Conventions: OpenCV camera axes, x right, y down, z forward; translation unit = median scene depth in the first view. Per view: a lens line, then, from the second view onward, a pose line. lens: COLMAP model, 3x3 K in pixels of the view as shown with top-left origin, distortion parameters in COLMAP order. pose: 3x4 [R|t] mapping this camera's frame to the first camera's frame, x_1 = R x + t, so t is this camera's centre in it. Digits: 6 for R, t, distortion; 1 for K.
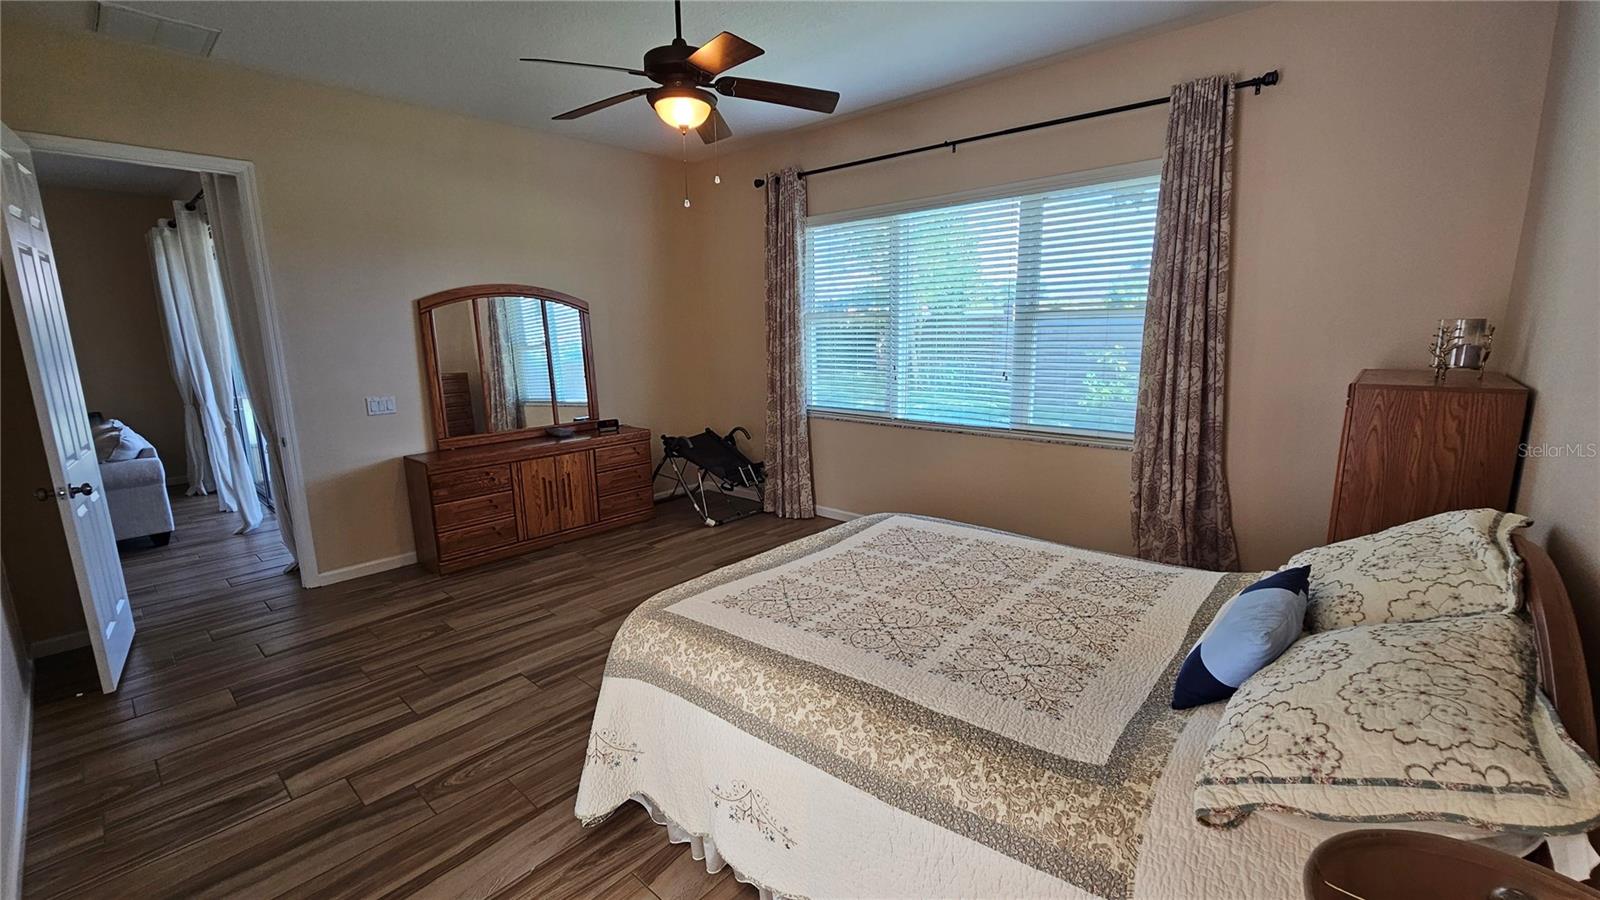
lens RADIAL K [[656.4, 0, 801.0], [0, 656.4, 444.7], [0, 0, 1]] dist [-0.000662, -0.000800]
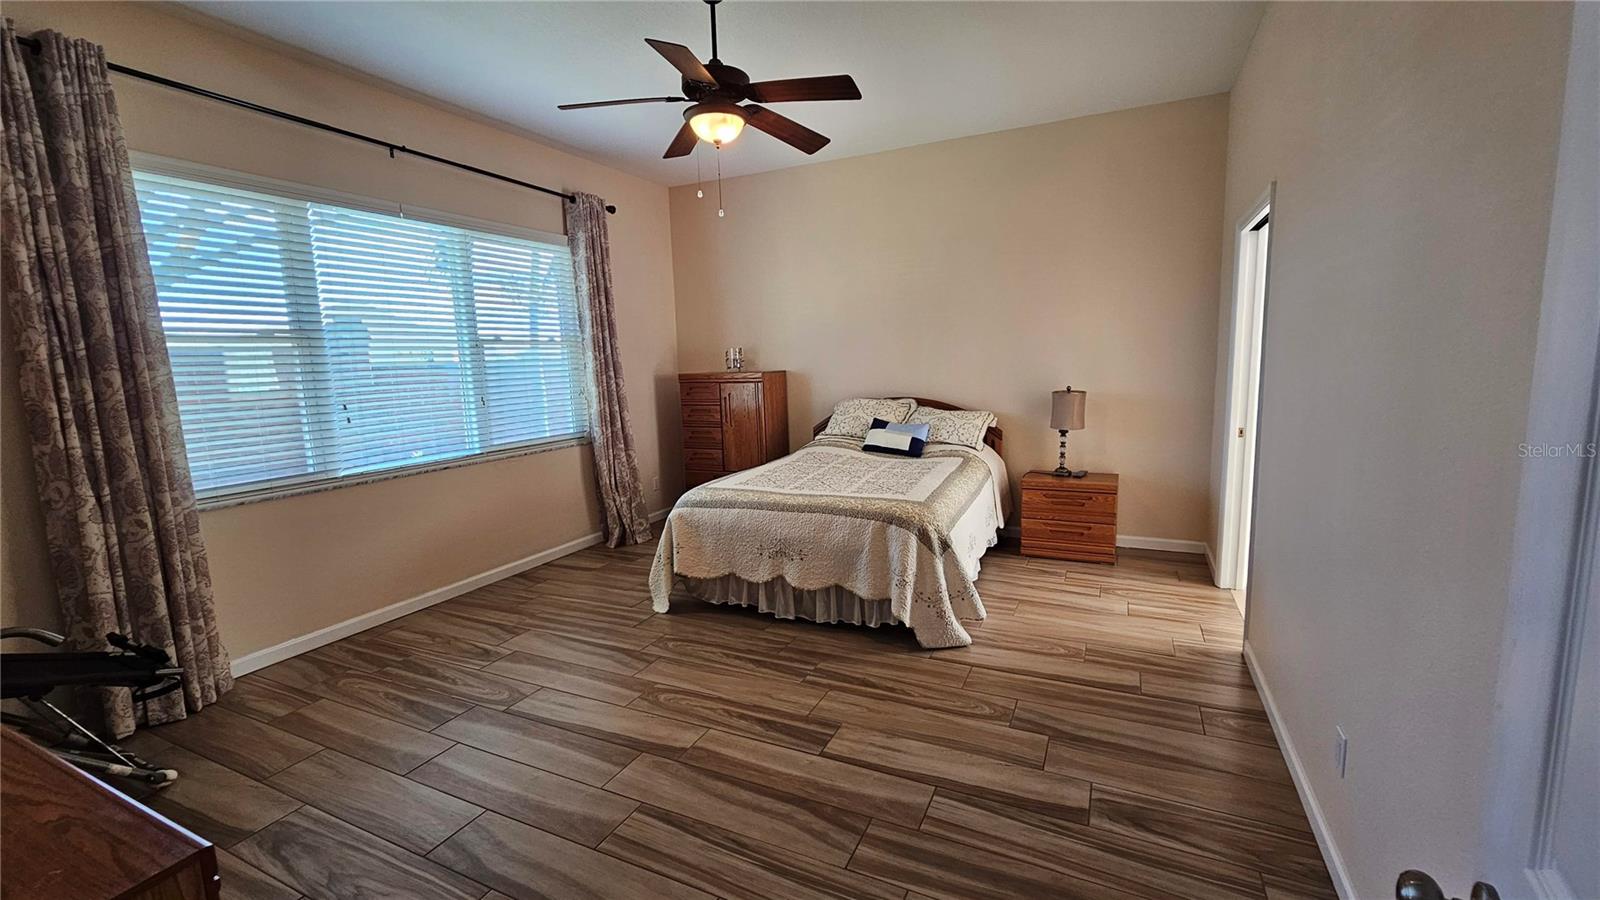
lens RADIAL K [[656.4, 0, 798.9], [0, 656.4, 446.7], [0, 0, 1]] dist [-0.000662, -0.000800]
pose [[-0.268241, -0.102737, 0.957858, -0.993673], [0.207900, 0.964693, 0.161691, -0.121390], [-0.940651, 0.242511, -0.237411, 0.979027]]
